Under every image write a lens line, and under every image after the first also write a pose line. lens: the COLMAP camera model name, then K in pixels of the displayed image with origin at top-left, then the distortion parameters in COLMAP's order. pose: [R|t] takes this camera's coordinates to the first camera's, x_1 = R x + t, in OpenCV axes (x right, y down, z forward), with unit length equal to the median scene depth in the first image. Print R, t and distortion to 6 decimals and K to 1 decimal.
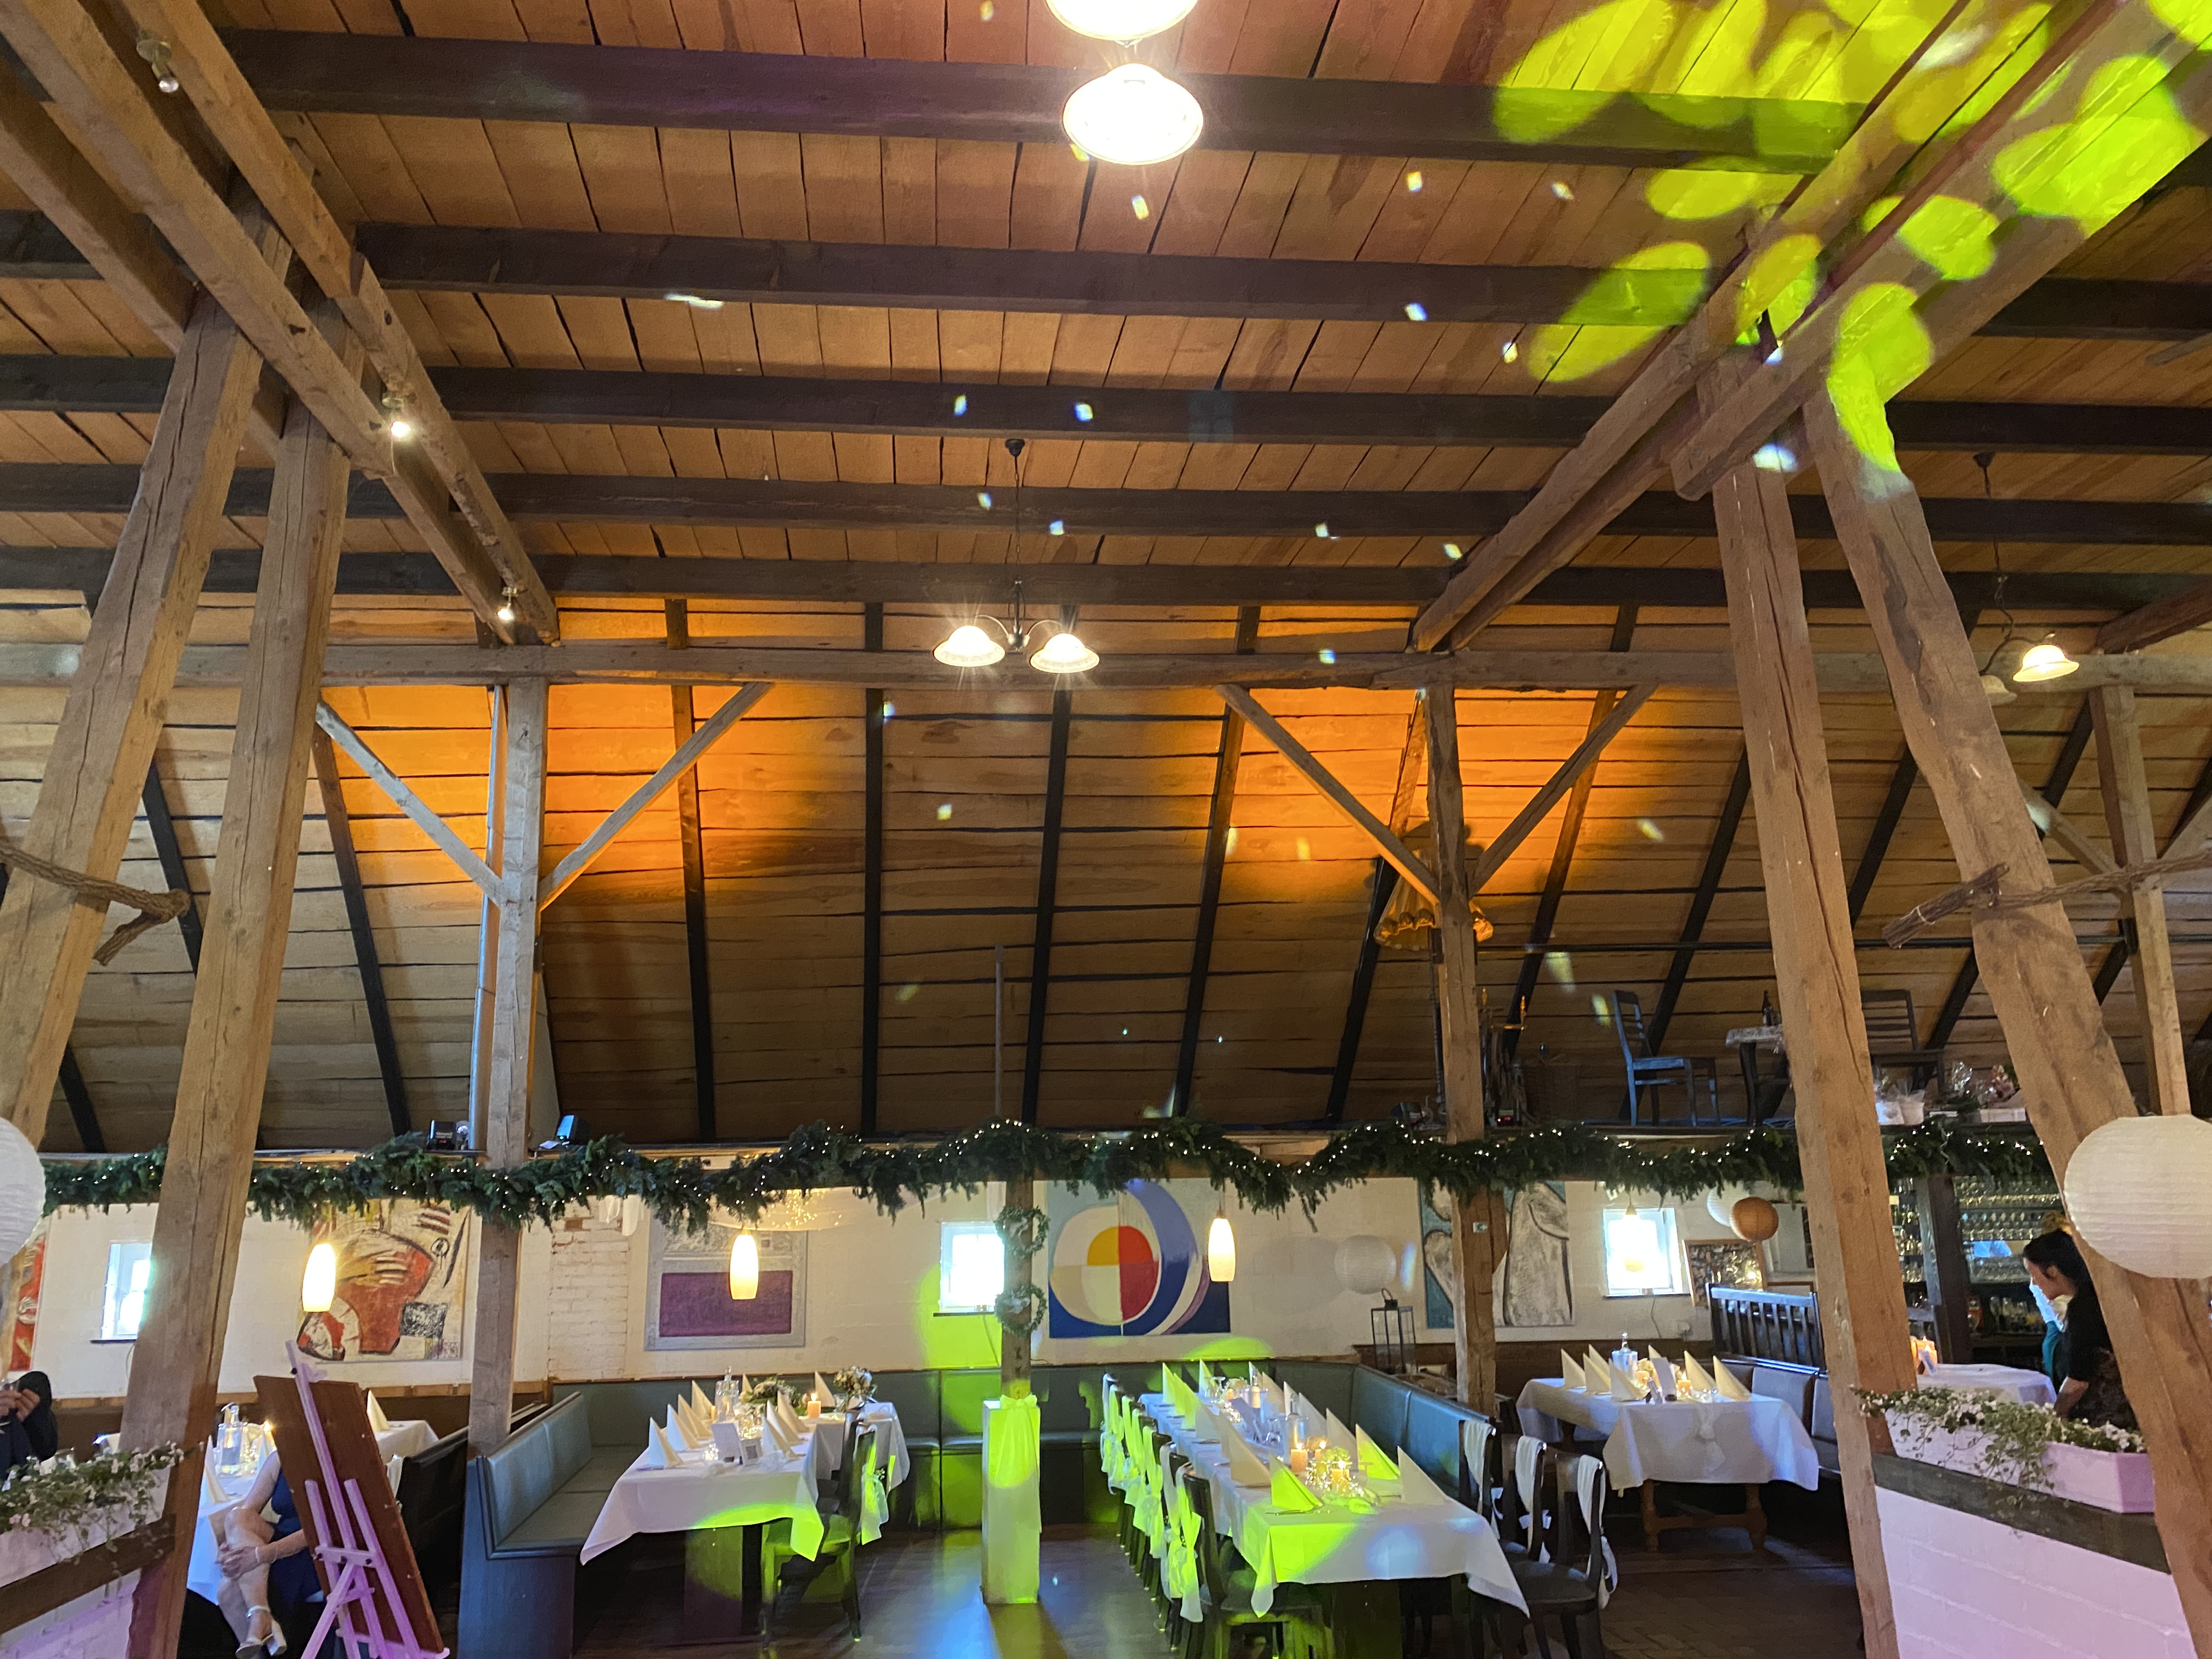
lens RADIAL K [[1727.7, 0, 1055.7], [0, 1727.7, 821.9], [0, 0, 1]] dist [0.029383, -0.004501]
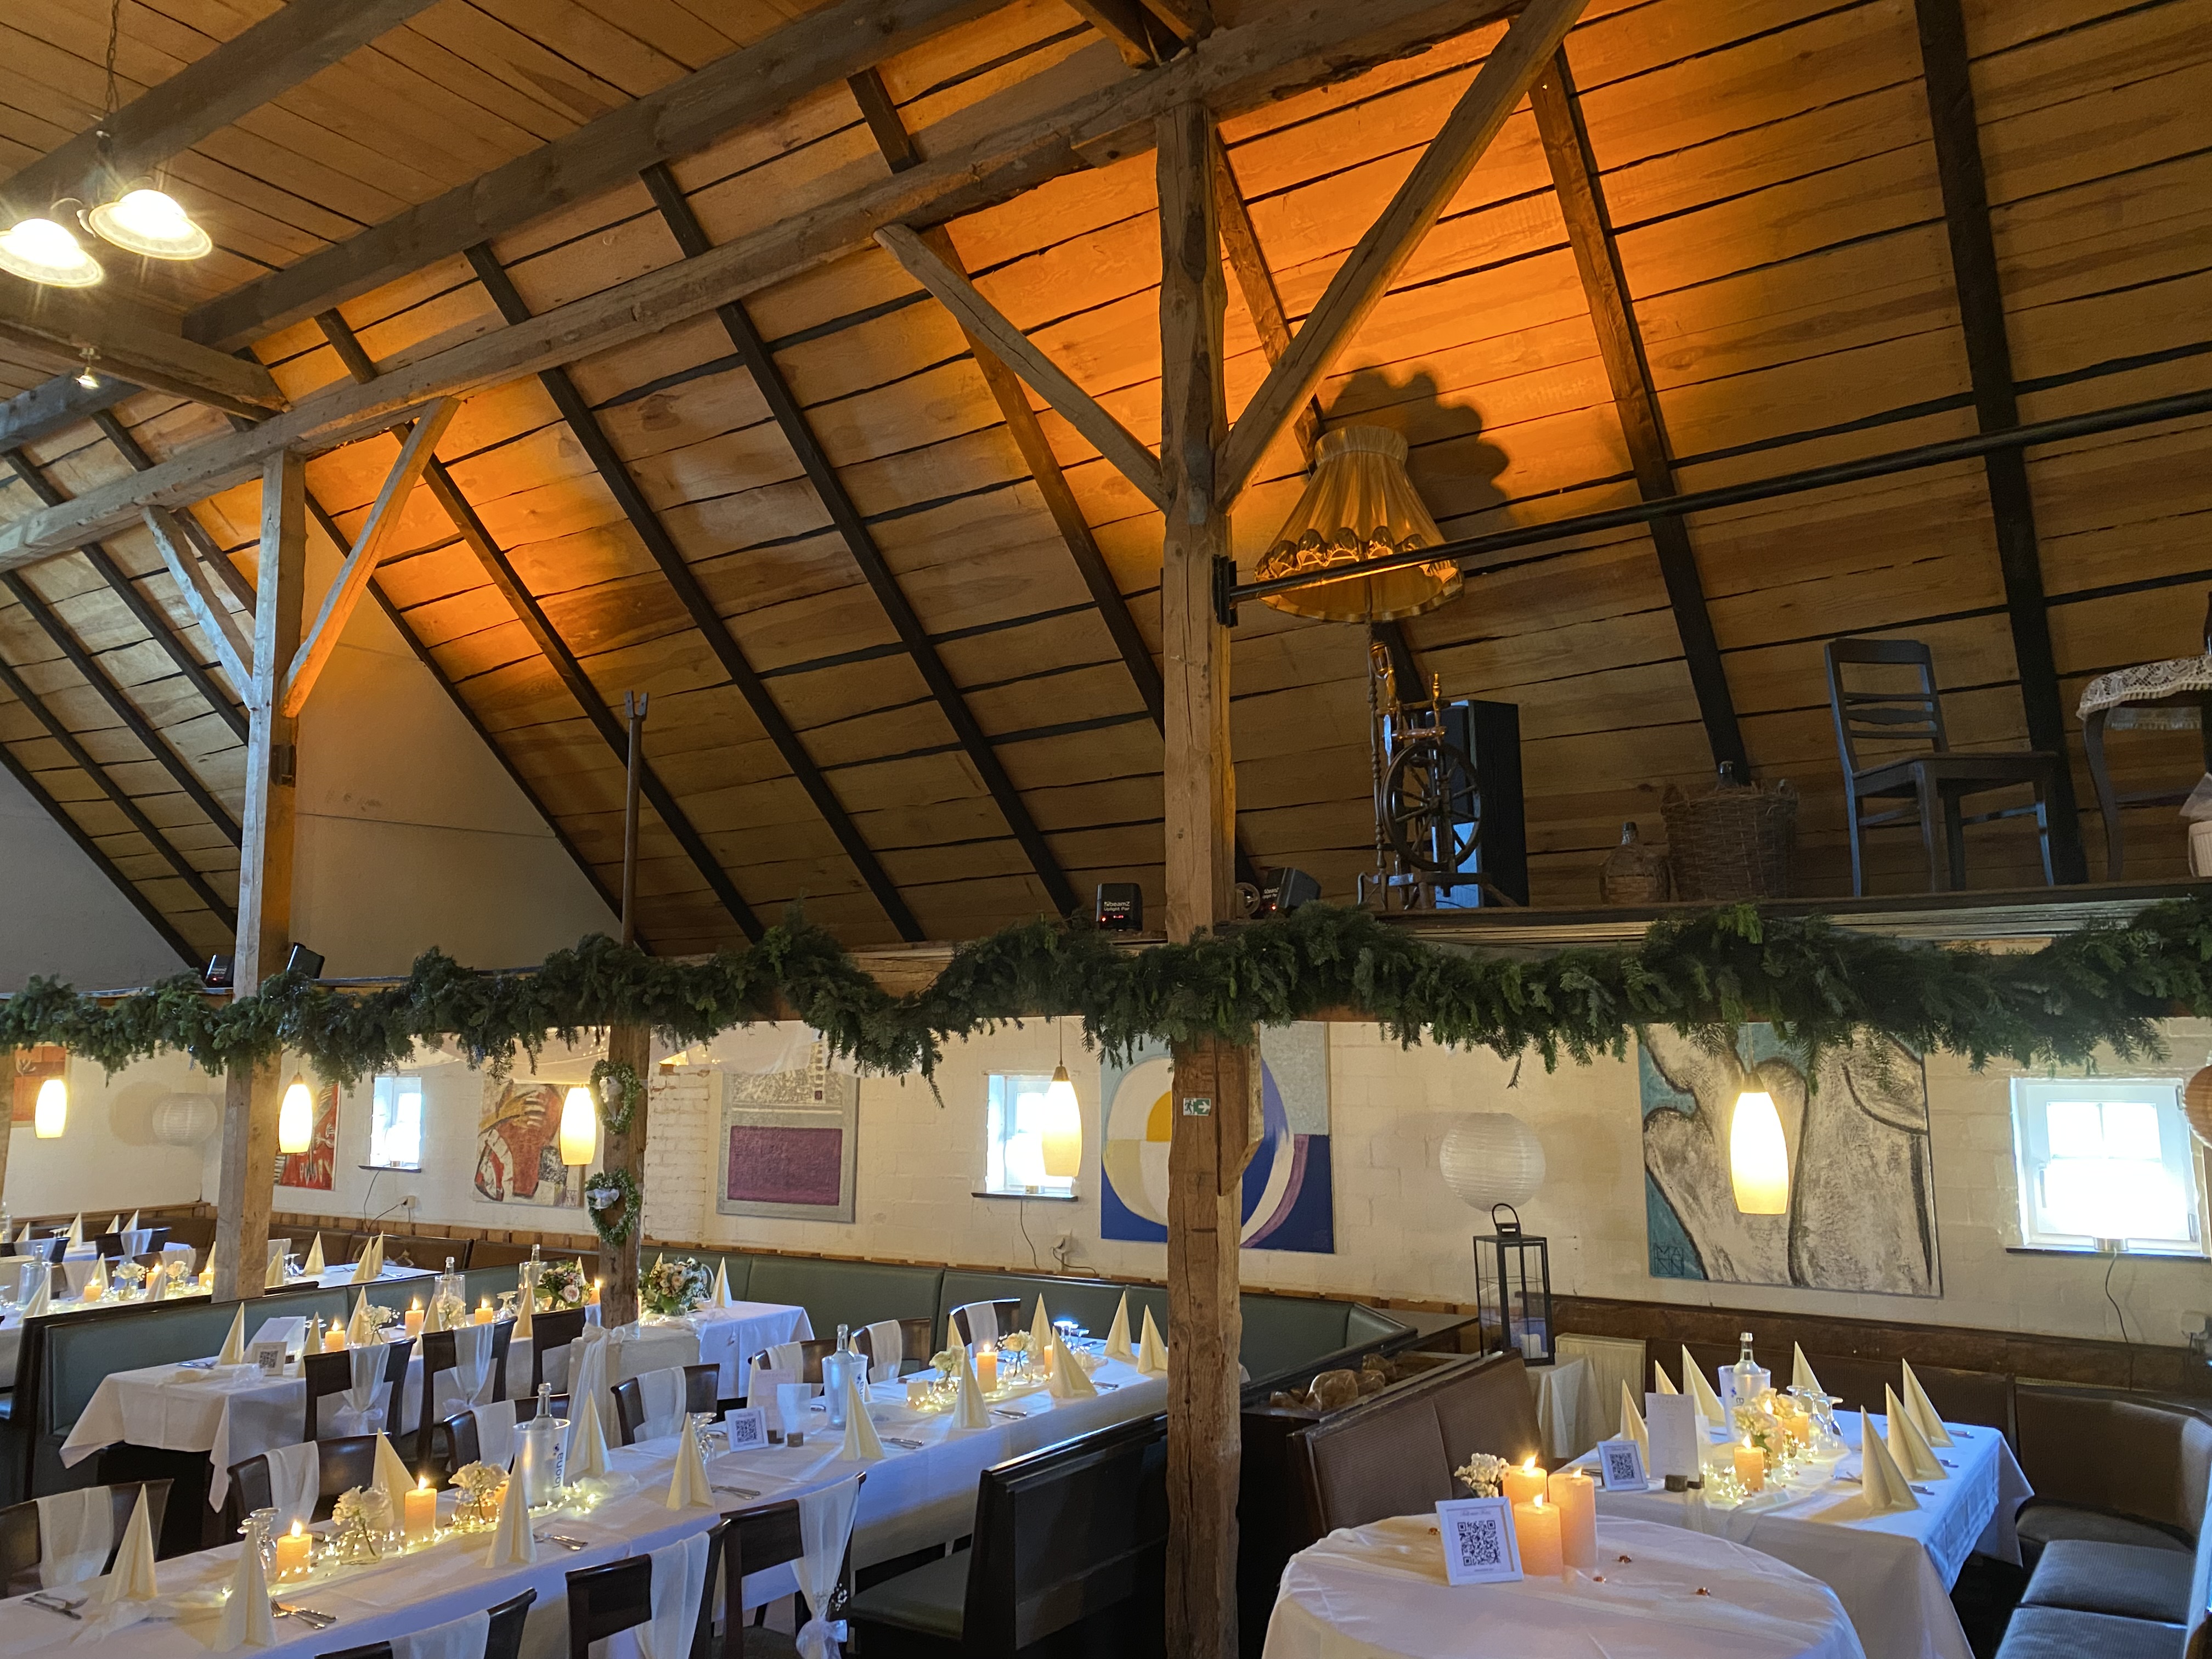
lens RADIAL K [[1677.4, 0, 1124.6], [0, 1677.4, 827.3], [0, 0, 1]] dist [0.022285, -0.005952]
pose [[0.763359, -0.074321, -0.641685, 0.470047], [0.130663, 0.990591, 0.040708, 0.104494], [0.632622, -0.114919, 0.765887, 0.502999]]
